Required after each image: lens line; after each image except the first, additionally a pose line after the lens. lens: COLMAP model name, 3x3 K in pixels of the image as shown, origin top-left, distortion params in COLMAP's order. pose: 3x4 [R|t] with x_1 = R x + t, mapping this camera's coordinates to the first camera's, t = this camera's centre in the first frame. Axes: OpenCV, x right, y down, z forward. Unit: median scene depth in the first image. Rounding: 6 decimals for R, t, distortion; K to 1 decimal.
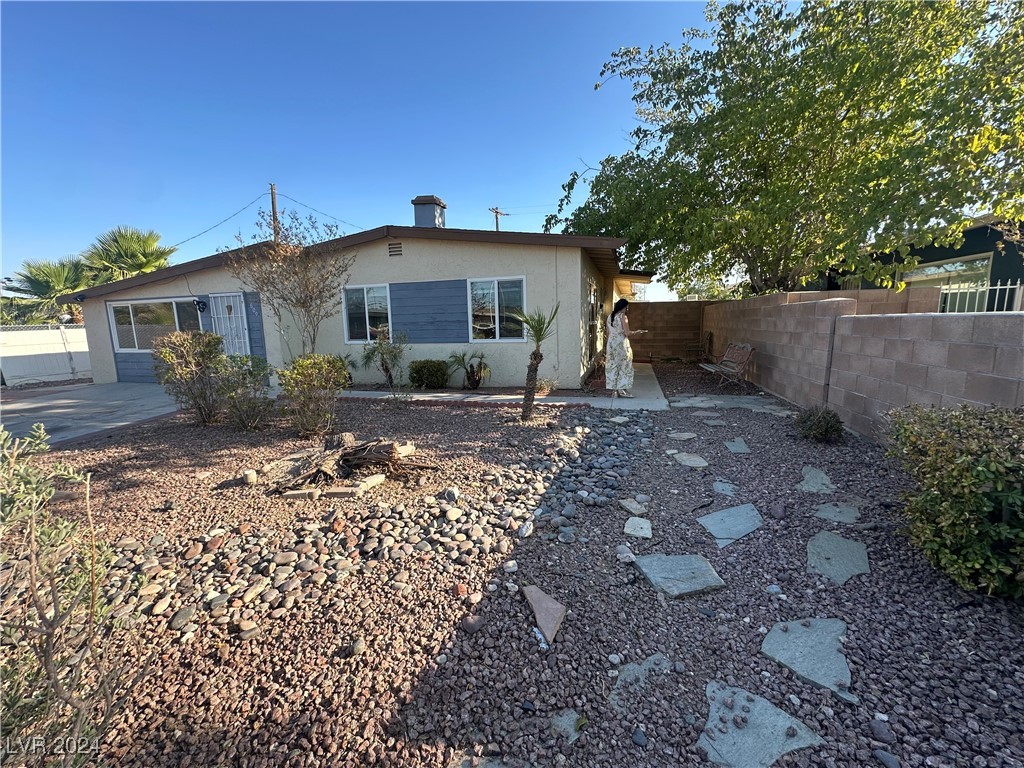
lens RADIAL K [[409.4, 0, 512.4], [0, 409.4, 386.0], [0, 0, 1]] dist [-0.001820, -0.000022]
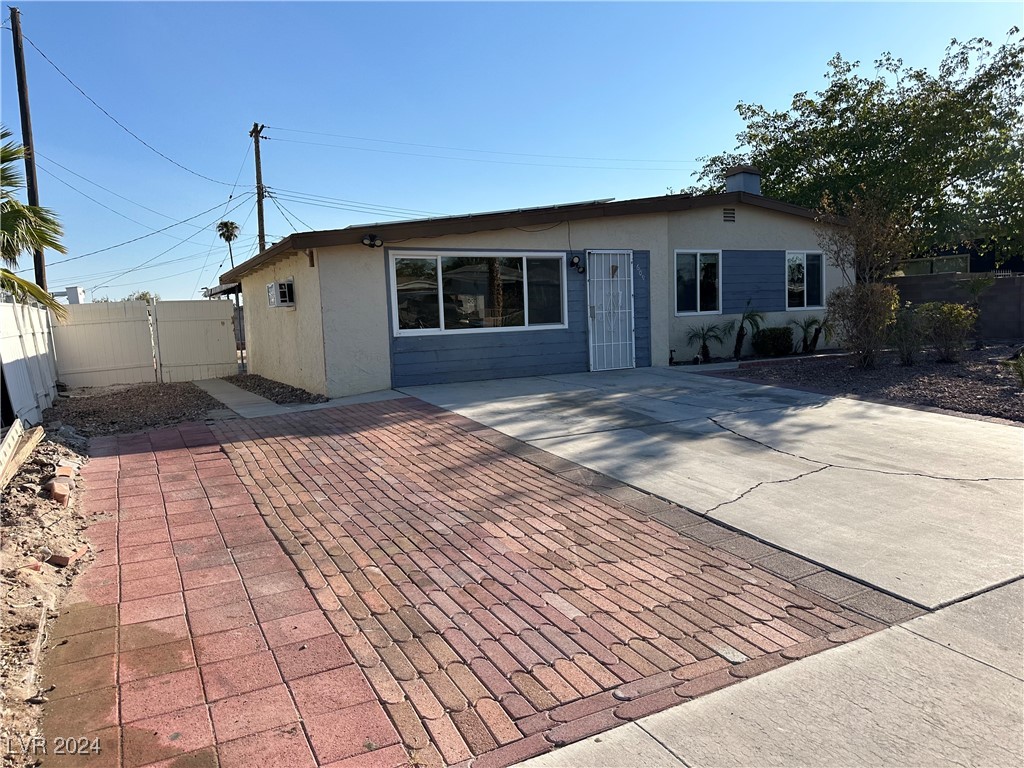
lens RADIAL K [[706.3, 0, 510.5], [0, 706.3, 382.3], [0, 0, 1]] dist [0.004351, 0.001440]
pose [[0.730524, -0.073084, 0.678965, -1.772604], [0.119485, 0.992599, -0.021714, 0.029293], [-0.672353, 0.096989, 0.733849, 0.160365]]
